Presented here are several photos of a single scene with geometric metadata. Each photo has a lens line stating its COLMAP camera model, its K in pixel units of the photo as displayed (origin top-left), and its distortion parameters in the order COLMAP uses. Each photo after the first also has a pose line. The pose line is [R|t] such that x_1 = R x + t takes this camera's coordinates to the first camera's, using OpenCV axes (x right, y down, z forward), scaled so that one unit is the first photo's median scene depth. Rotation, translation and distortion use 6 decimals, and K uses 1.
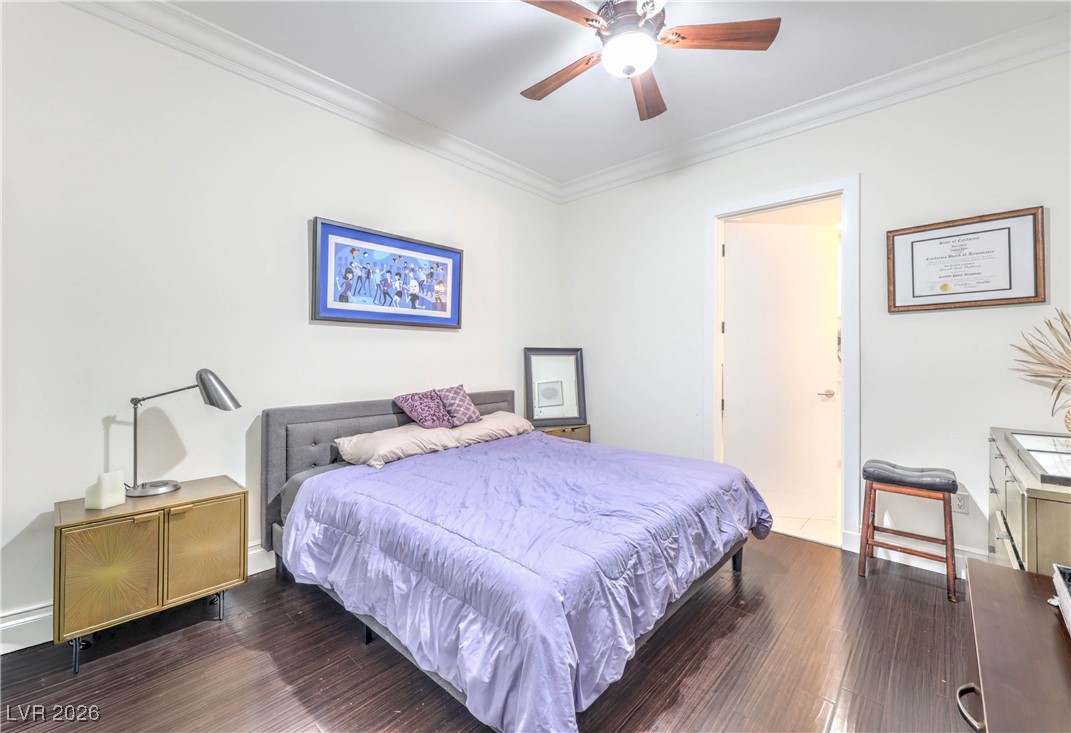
lens RADIAL K [[436.0, 0, 534.3], [0, 436.0, 360.2], [0, 0, 1]] dist [0.001724, 0.000099]
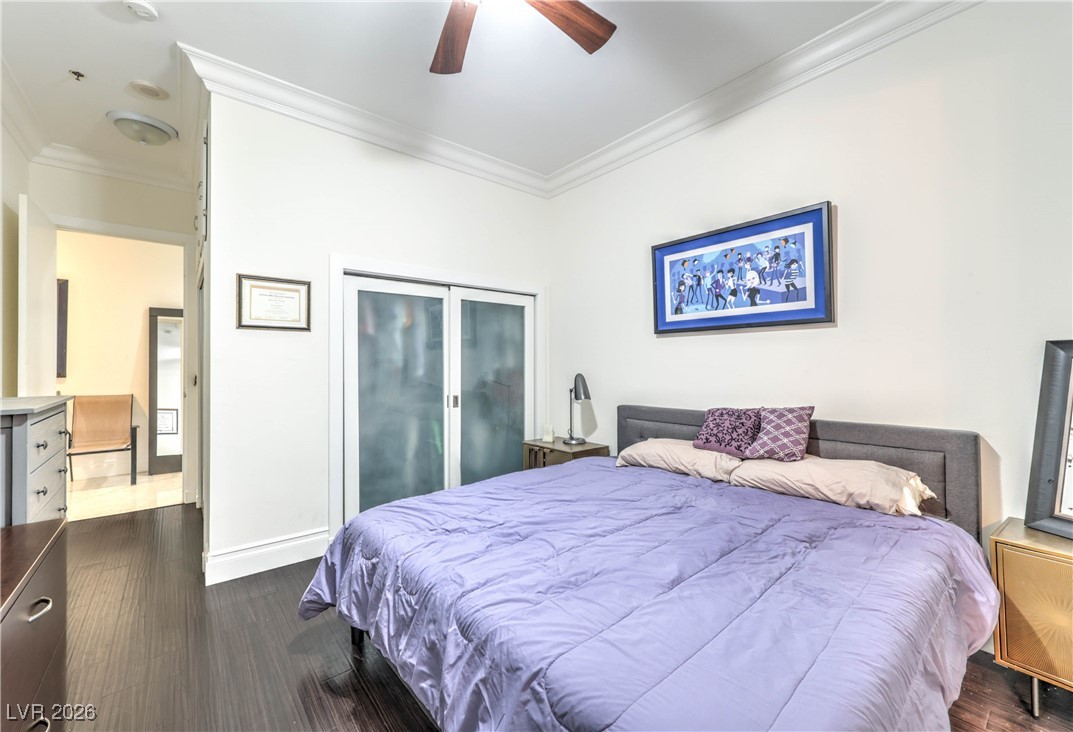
lens RADIAL K [[436.8, 0, 536.8], [0, 436.8, 360.3], [0, 0, 1]] dist [0.001724, 0.000099]
pose [[-0.126416, -0.014134, -0.991877, 0.611854], [-0.001986, 0.999900, -0.013995, -0.004542], [0.991975, 0.000200, -0.126431, 0.735995]]
